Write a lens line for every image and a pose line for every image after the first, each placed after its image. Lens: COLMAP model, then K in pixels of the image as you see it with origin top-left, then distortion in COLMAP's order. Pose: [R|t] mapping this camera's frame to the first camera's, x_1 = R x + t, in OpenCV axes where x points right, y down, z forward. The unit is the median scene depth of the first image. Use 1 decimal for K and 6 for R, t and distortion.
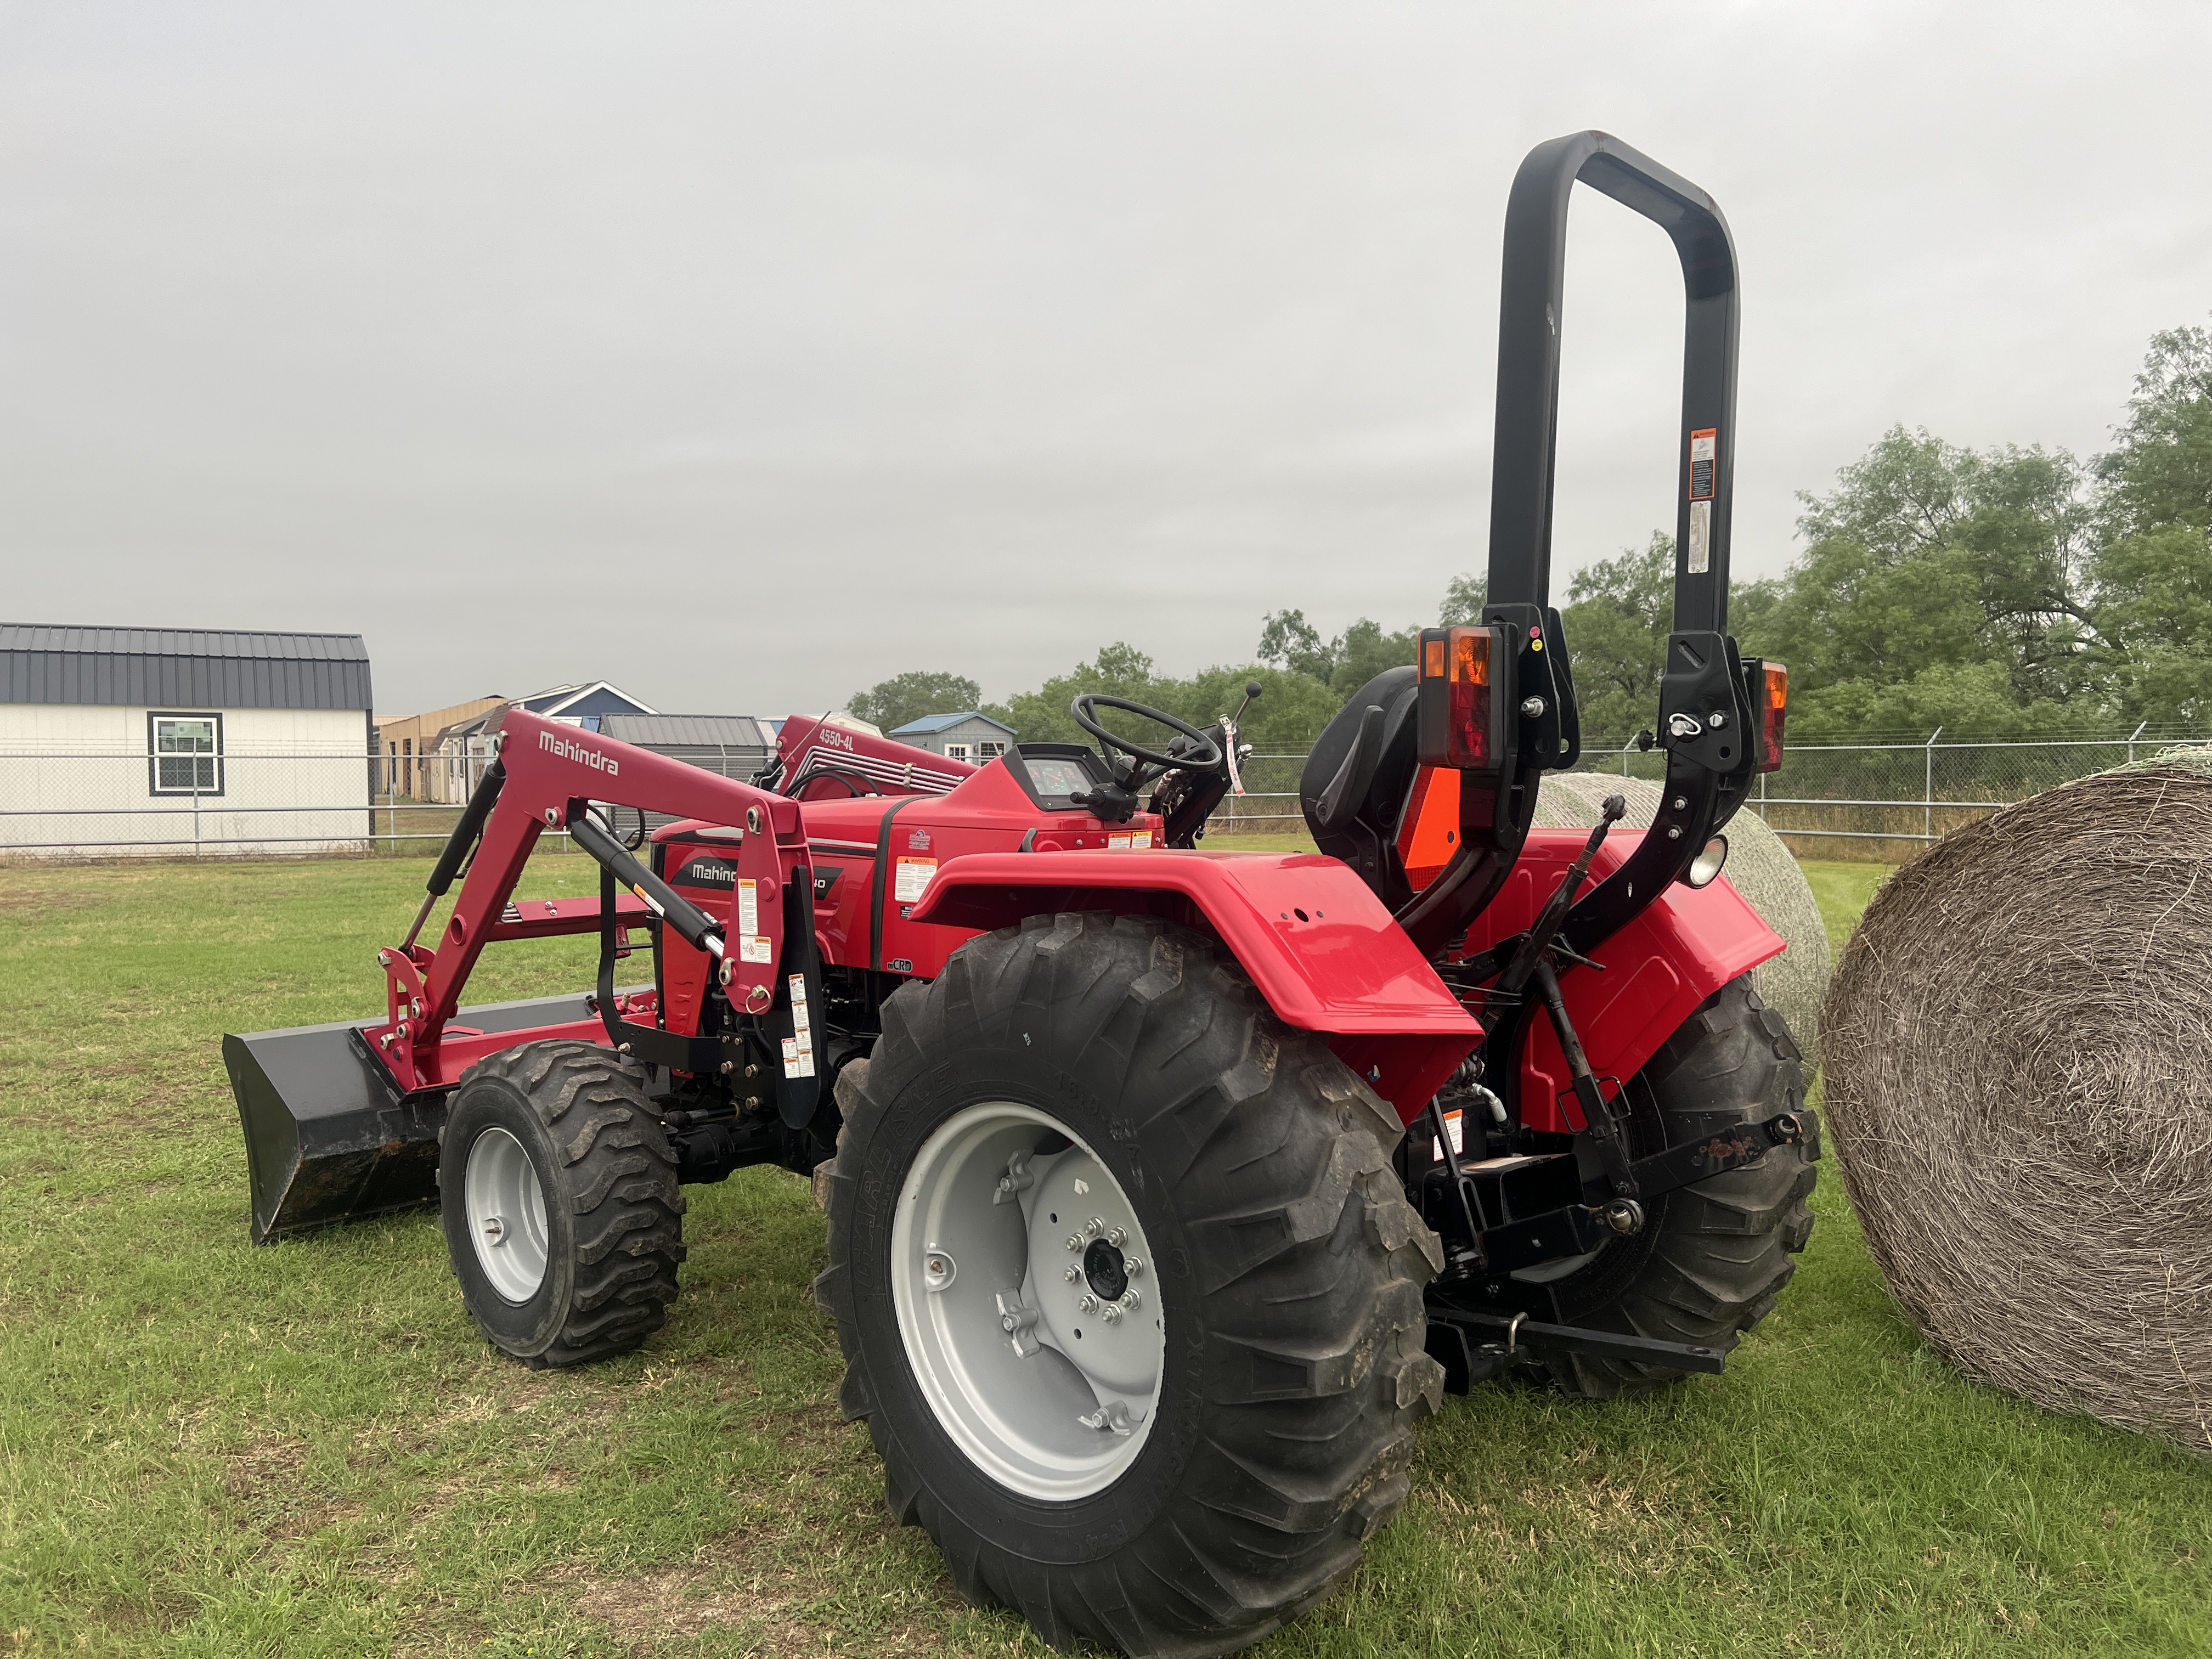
lens RADIAL K [[1657.0, 0, 1092.7], [0, 1657.0, 856.3], [0, 0, 1]] dist [0.061346, -0.073795]
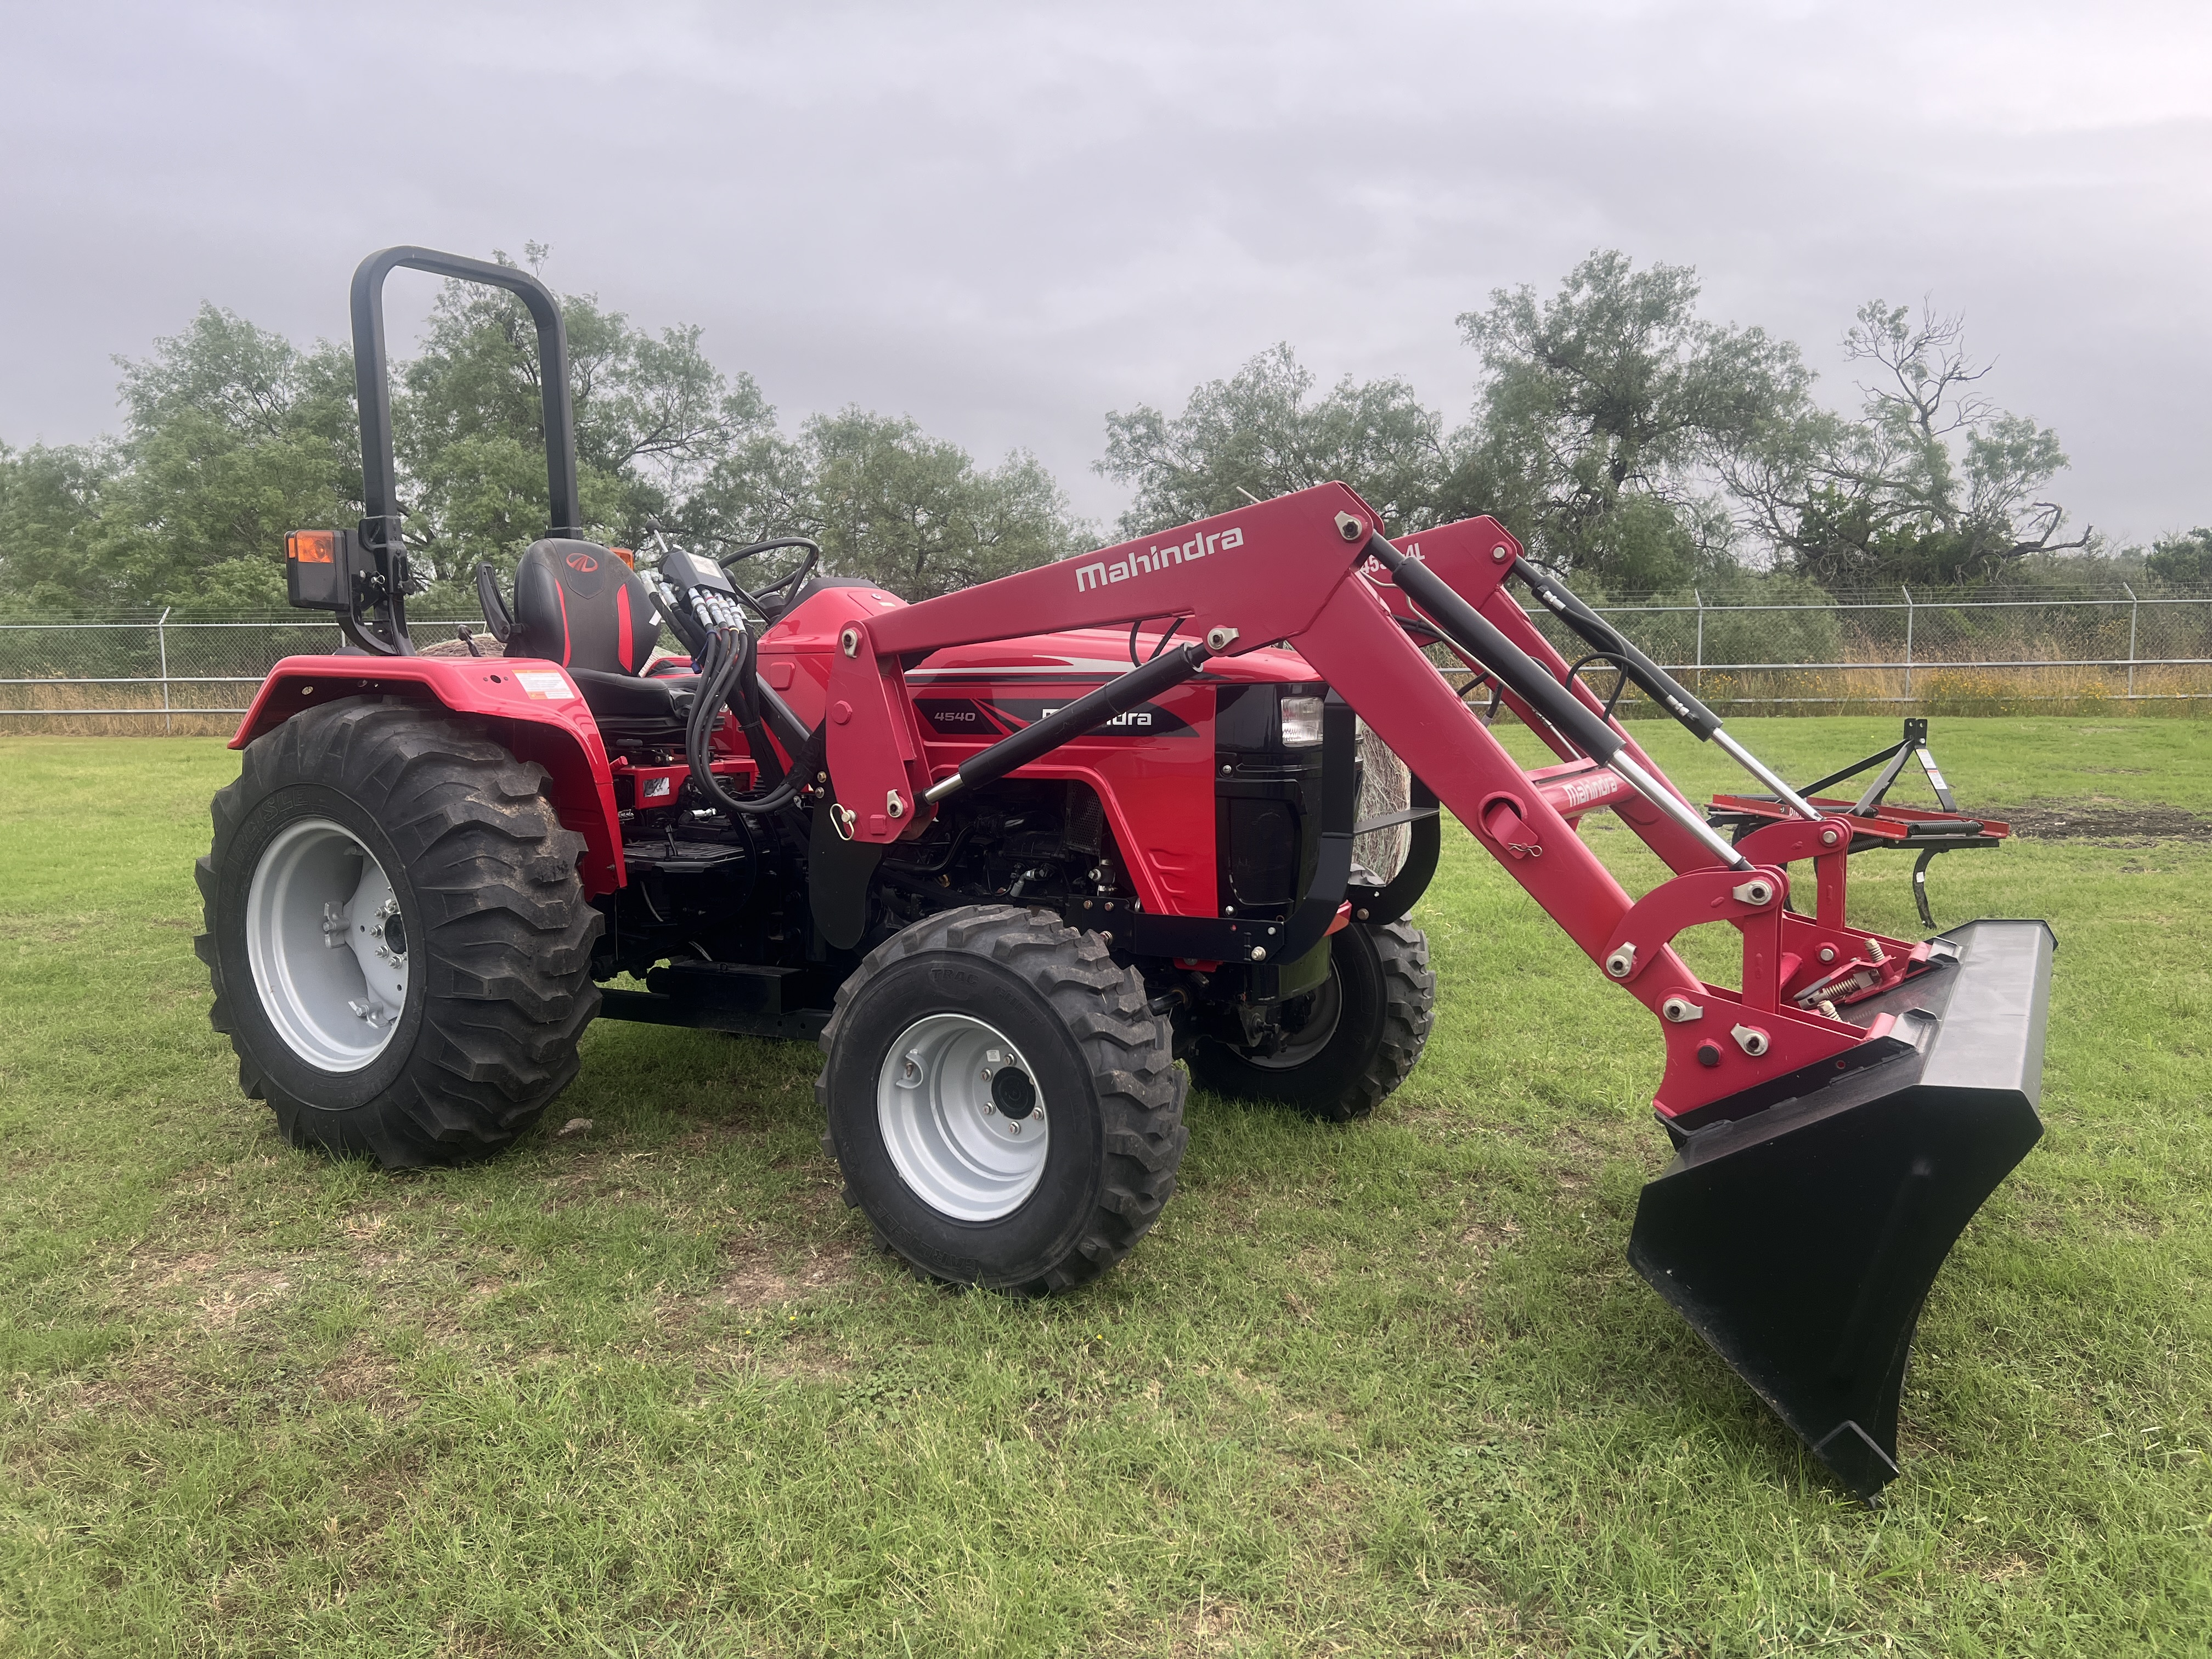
lens RADIAL K [[1657.0, 0, 1104.1], [0, 1657.0, 823.9], [0, 0, 1]] dist [0.061346, -0.073795]
pose [[0.546196, -0.090124, 0.832795, -0.815886], [0.049538, 0.995931, 0.075288, 0.027076], [-0.836192, 0.000133, 0.548437, 0.105925]]
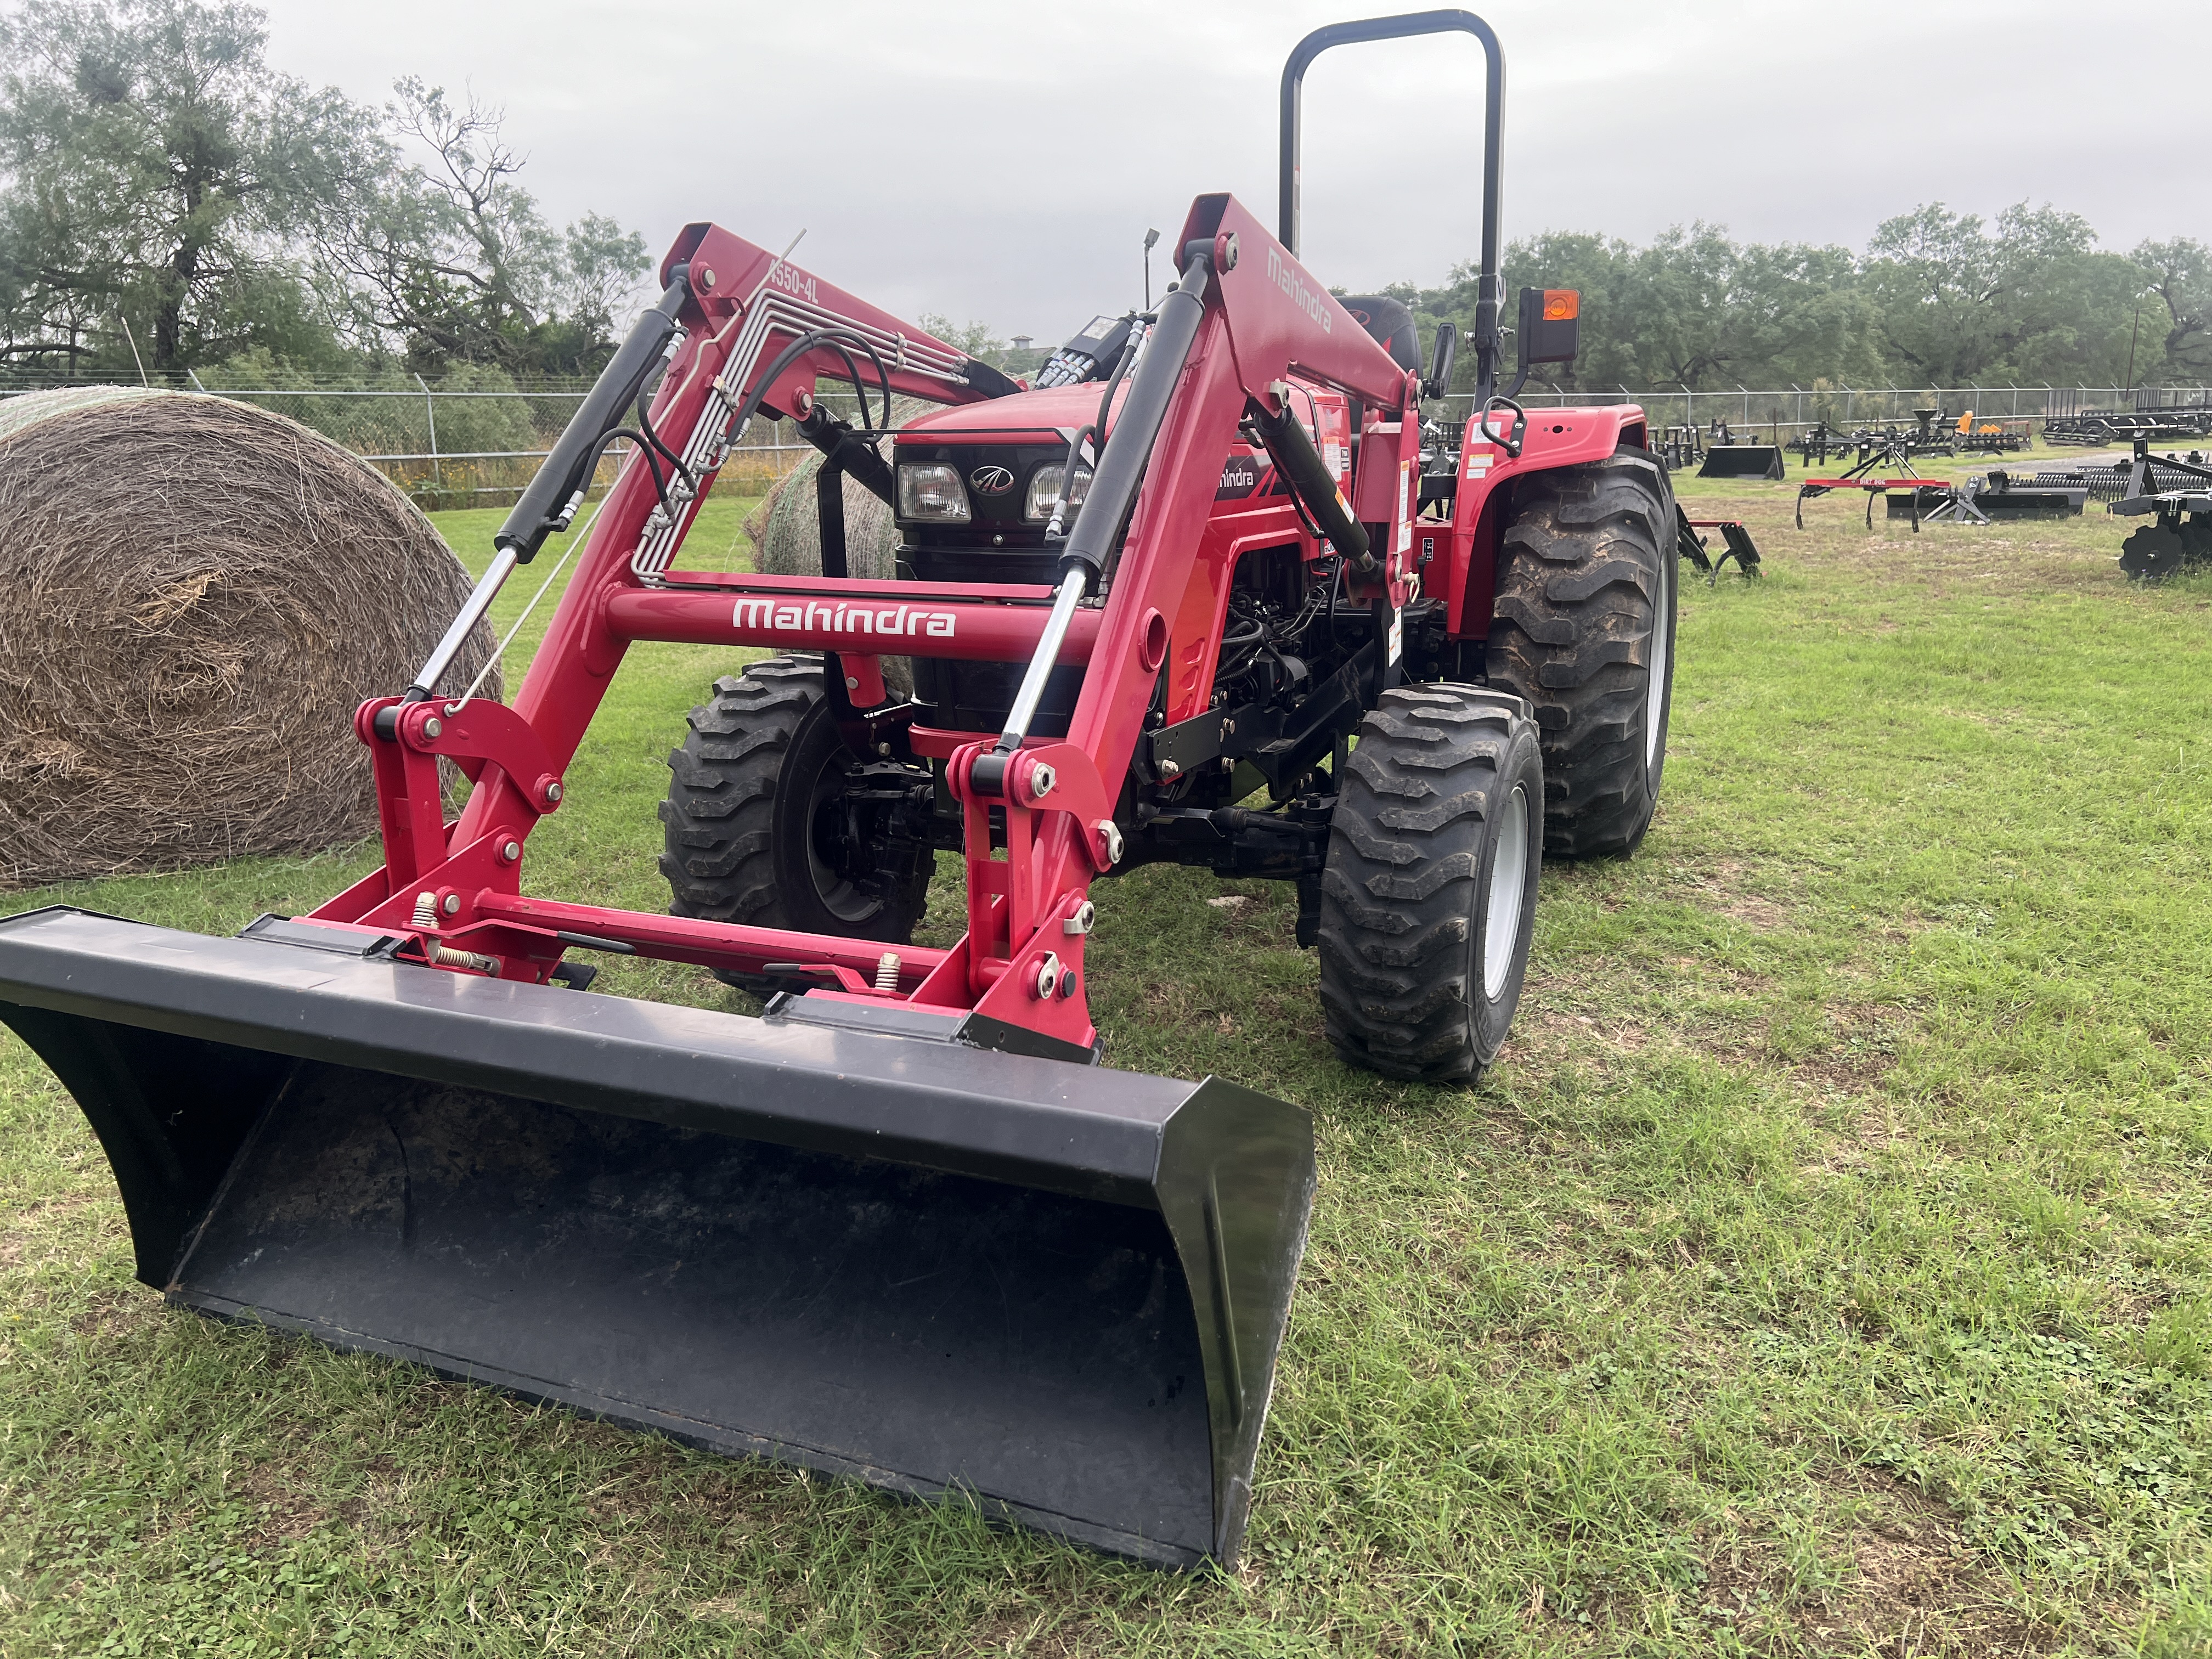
lens RADIAL K [[1657.0, 0, 1122.6], [0, 1657.0, 852.0], [0, 0, 1]] dist [0.061346, -0.073795]
pose [[-0.348489, -0.225131, 0.909875, -1.065003], [0.064062, 0.962736, 0.262747, -0.031245], [-0.935121, 0.149852, -0.321080, 1.495486]]
